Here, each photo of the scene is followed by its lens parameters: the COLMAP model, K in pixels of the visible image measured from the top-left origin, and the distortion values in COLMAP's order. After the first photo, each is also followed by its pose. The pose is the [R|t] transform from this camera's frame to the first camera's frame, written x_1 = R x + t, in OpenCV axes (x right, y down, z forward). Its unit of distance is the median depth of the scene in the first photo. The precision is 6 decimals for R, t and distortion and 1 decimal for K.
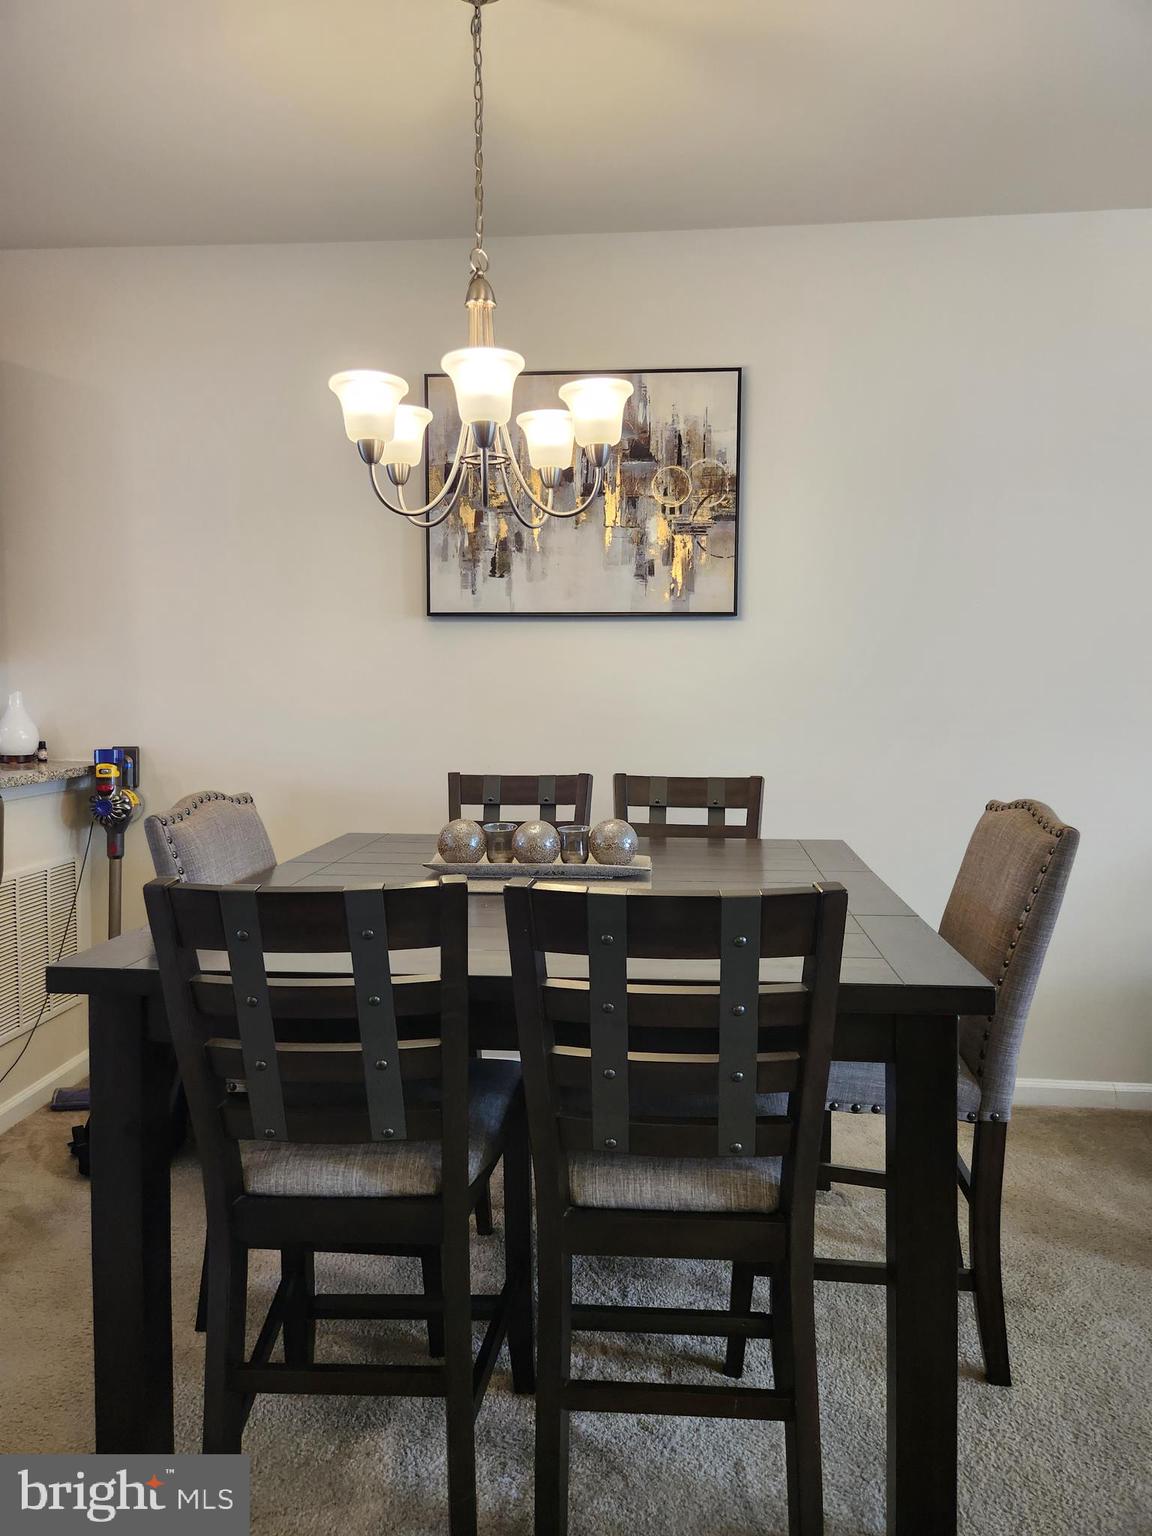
lens RADIAL K [[1019.0, 0, 576.0], [0, 1019.0, 768.0], [0, 0, 1]] dist [0.007313, -0.000818]
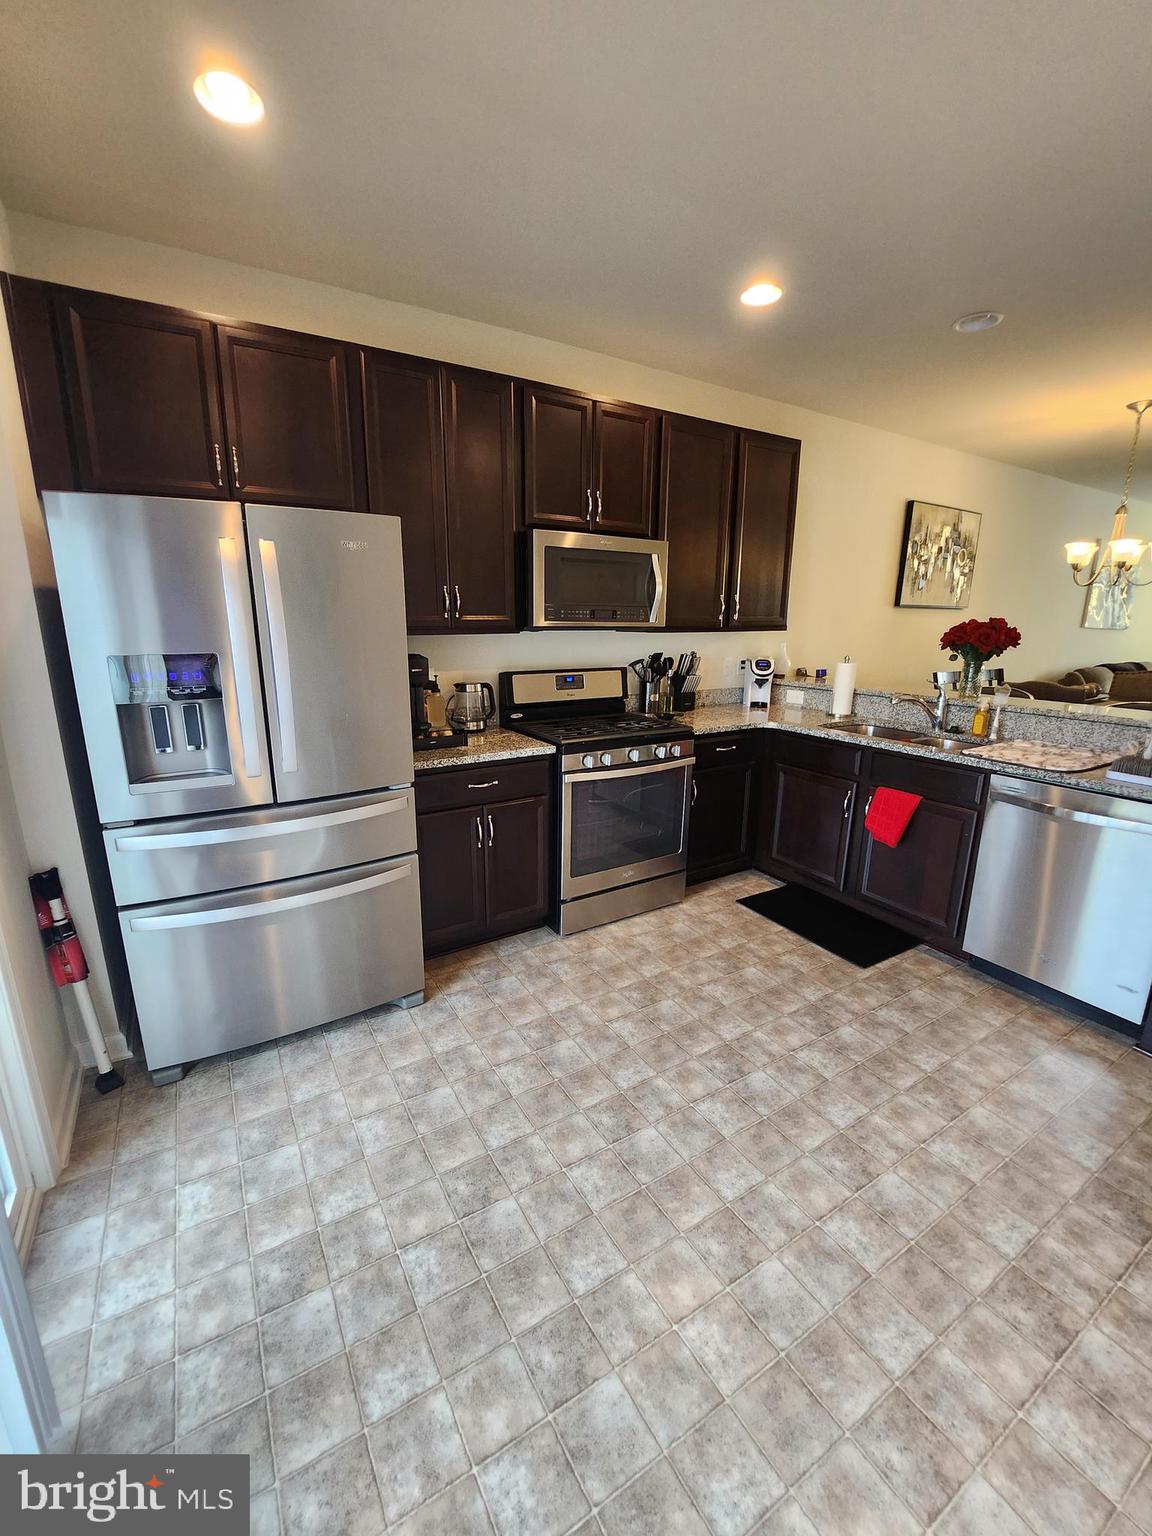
lens RADIAL K [[614.6, 0, 564.9], [0, 614.6, 767.3], [0, 0, 1]] dist [-0.020293, -0.000048]
pose [[0.815667, -0.134614, 0.562642, -1.656173], [0.042988, 0.983966, 0.173097, -0.061232], [-0.576922, -0.117003, 0.808376, 0.270064]]
